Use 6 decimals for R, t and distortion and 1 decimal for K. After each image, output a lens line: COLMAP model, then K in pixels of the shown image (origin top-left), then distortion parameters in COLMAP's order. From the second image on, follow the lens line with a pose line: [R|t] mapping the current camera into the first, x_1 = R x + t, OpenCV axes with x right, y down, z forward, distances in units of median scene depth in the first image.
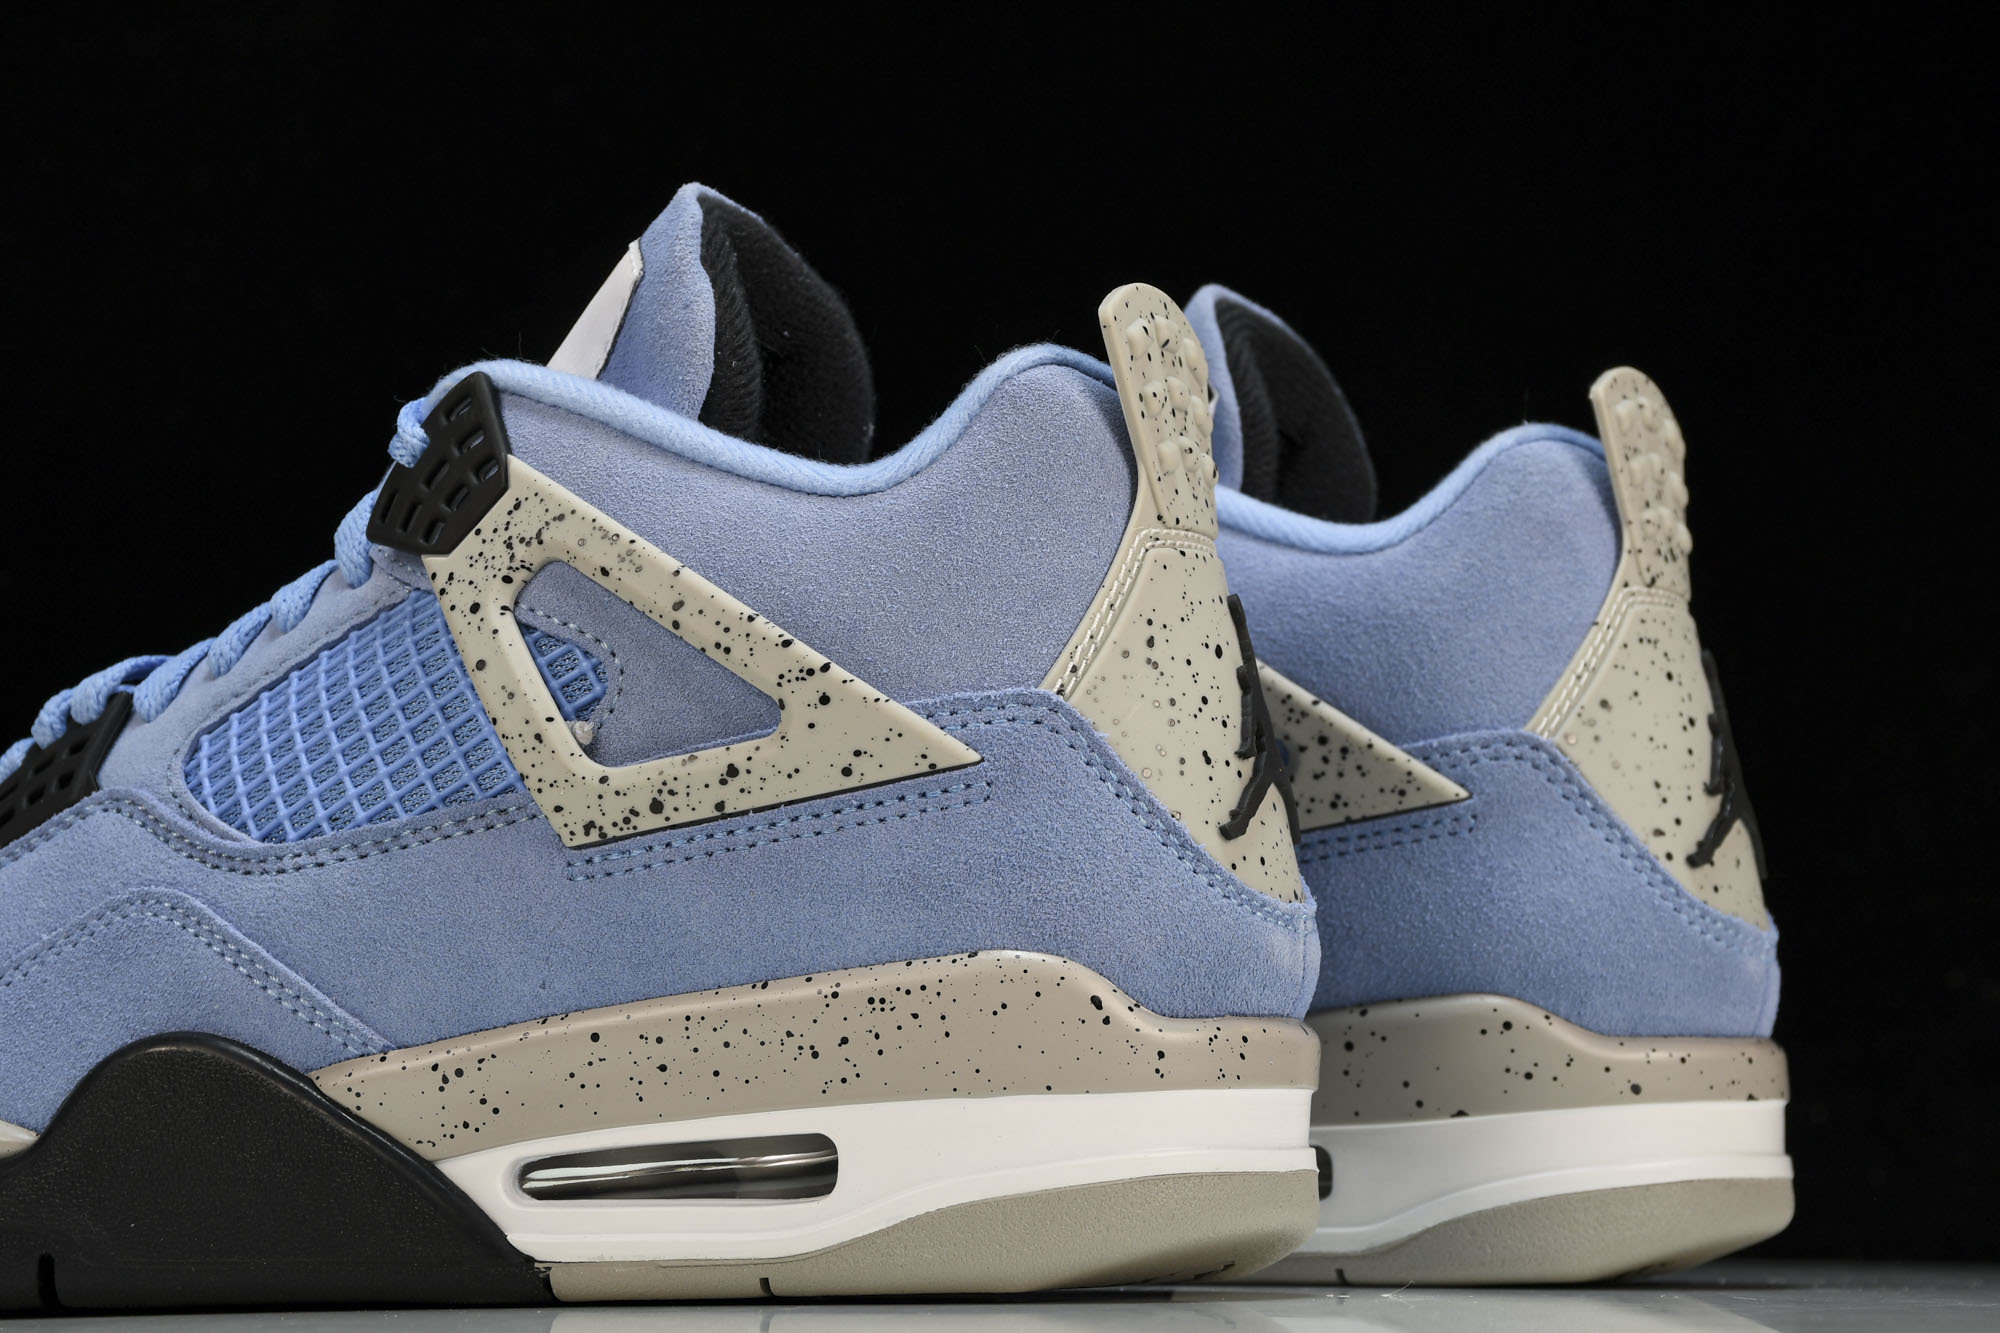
lens RADIAL K [[5546.3, 0, 999.2], [0, 5546.3, 657.1], [0, 0, 1]] dist [0.576734, 0.000000]
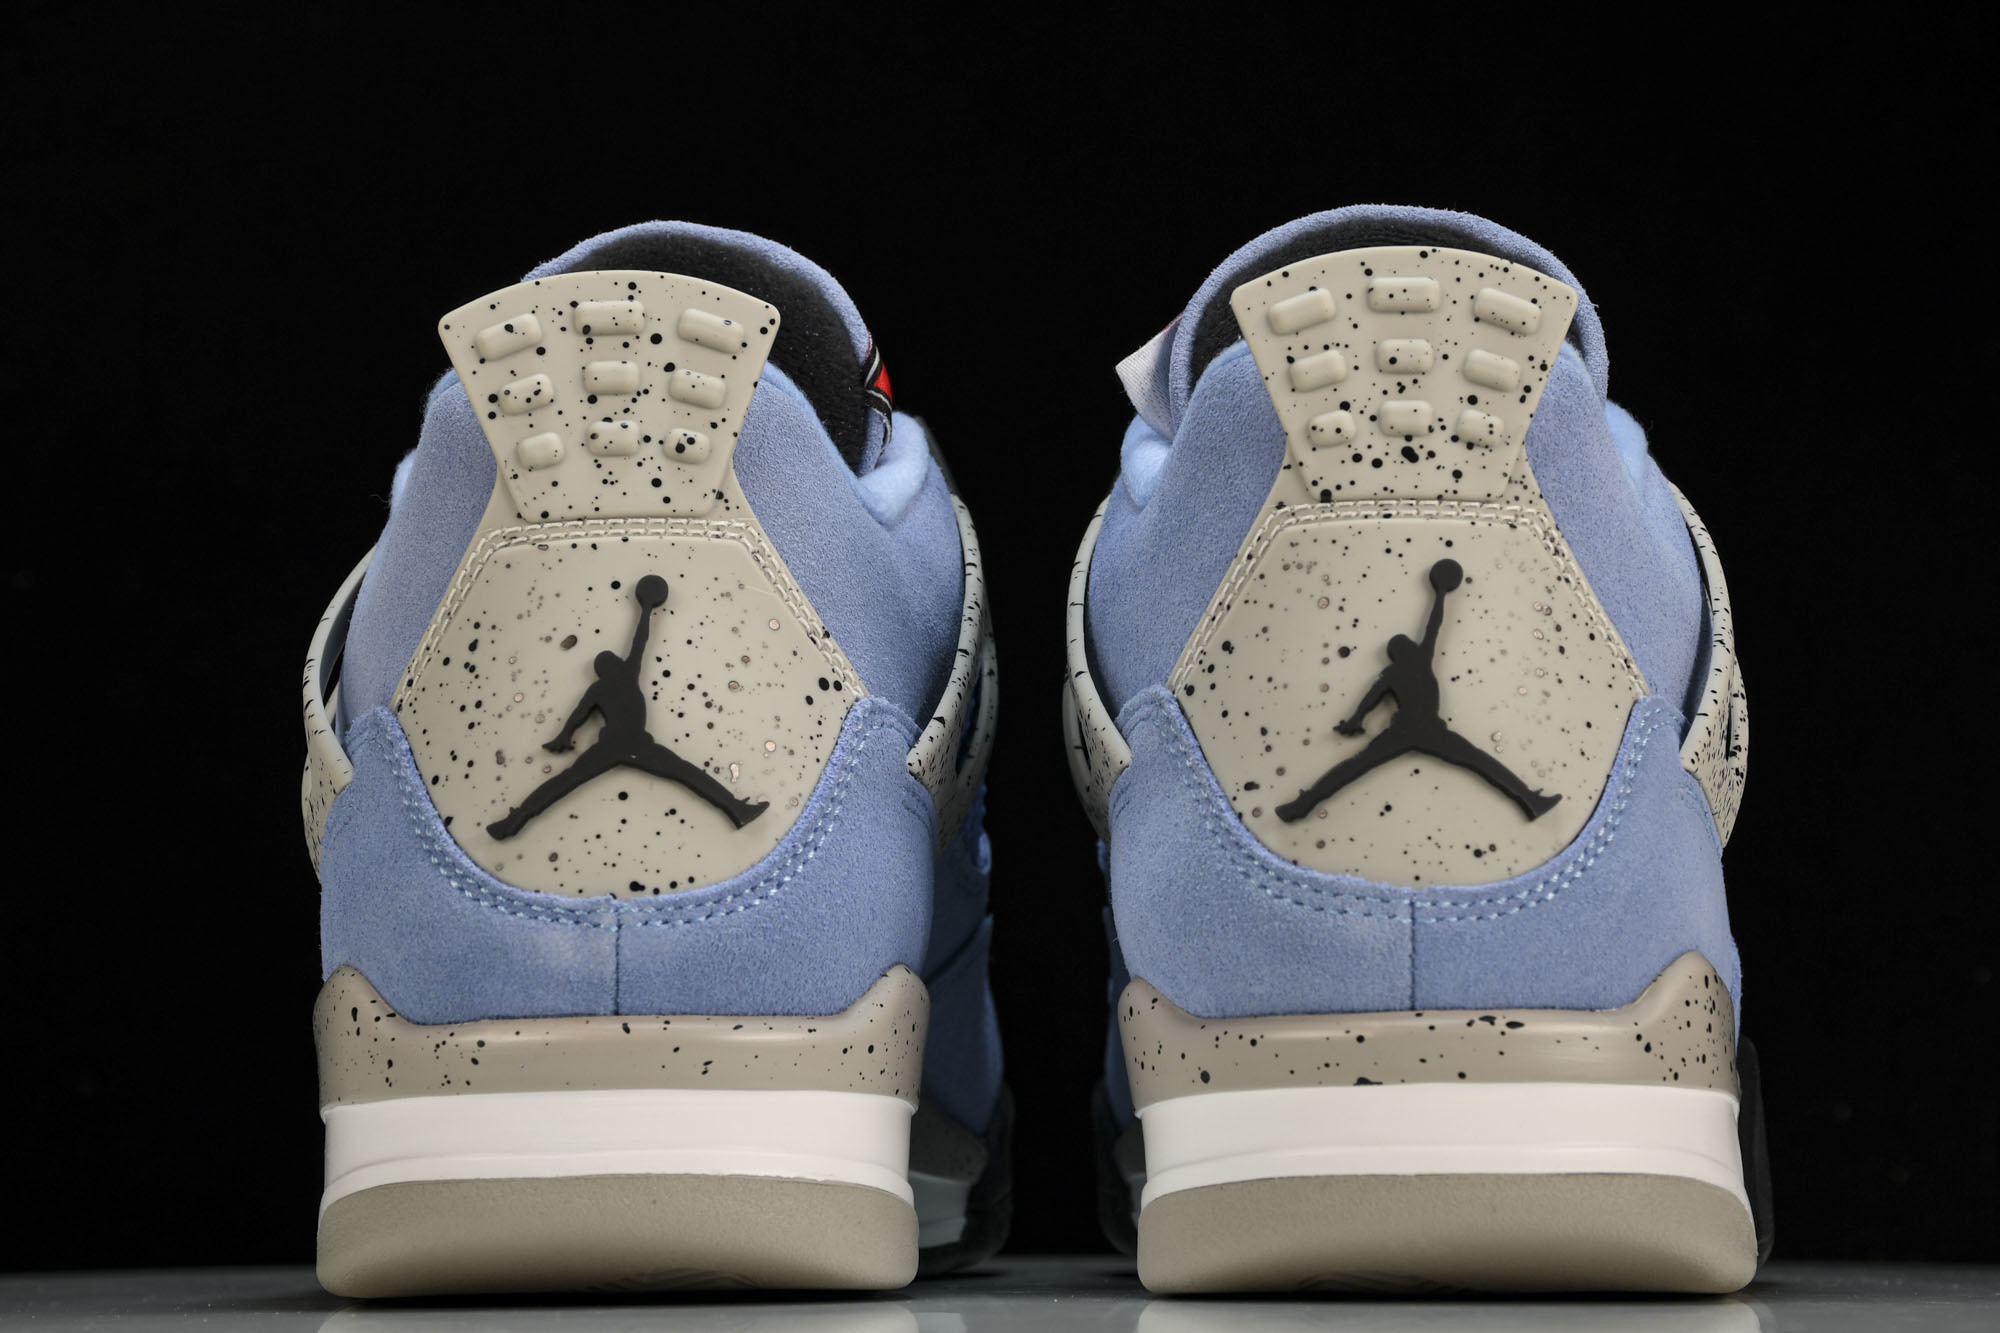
lens RADIAL K [[5546.3, 0, 1000.1], [0, 5546.3, 670.6], [0, 0, 1]] dist [0.576734, 0.000000]
pose [[0.536106, -0.073087, -0.840981, 0.836419], [0.083724, 0.995936, -0.033182, 0.039038], [0.839988, -0.052621, 0.540047, 0.492842]]
